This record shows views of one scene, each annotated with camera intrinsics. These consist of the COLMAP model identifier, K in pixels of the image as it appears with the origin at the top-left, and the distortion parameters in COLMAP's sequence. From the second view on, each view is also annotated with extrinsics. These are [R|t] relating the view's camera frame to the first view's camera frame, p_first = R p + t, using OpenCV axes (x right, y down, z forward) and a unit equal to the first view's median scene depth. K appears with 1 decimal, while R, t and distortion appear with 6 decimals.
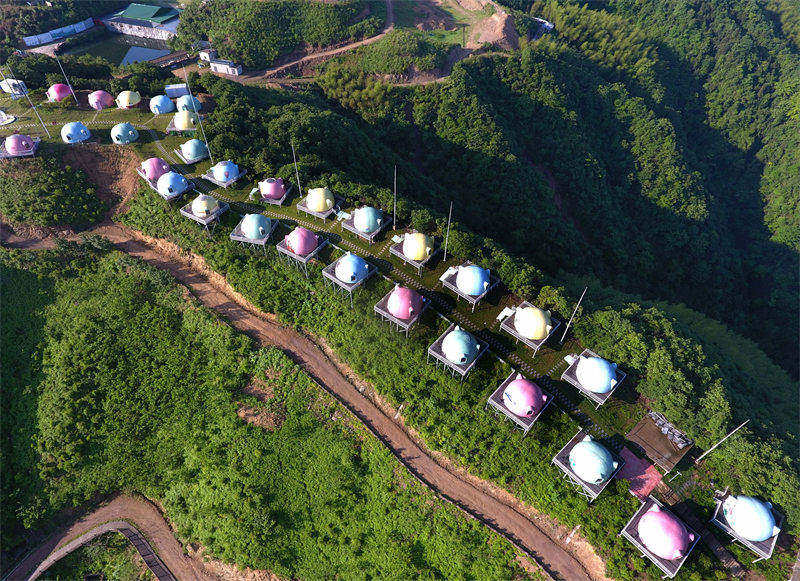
lens RADIAL K [[457.8, 0, 400.0], [0, 457.8, 290.5], [0, 0, 1]] dist [-0.002579, -0.000730]
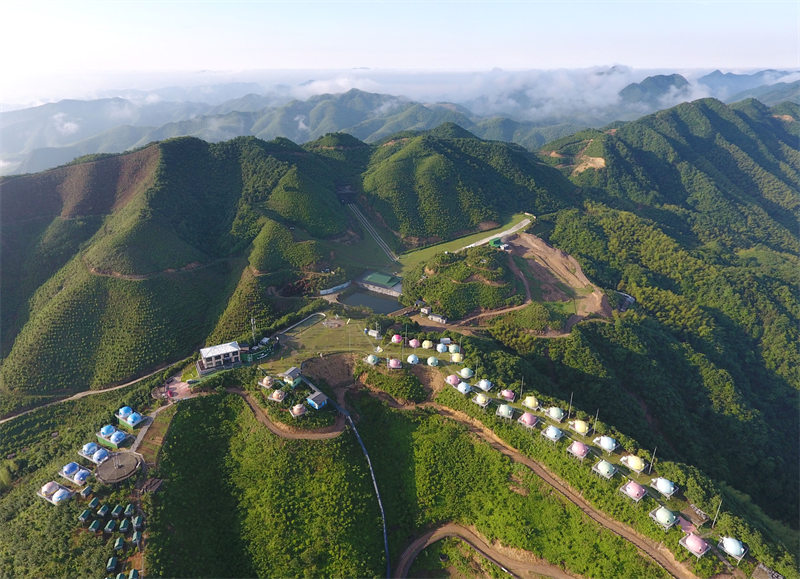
lens RADIAL K [[519.5, 0, 366.8], [0, 519.5, 243.3], [0, 0, 1]] dist [-0.004075, -0.000783]
pose [[0.979644, 0.055128, -0.193023, -0.536676], [-0.139538, 0.878264, -0.457363, 0.418281], [0.144311, 0.474987, 0.868079, -1.791037]]
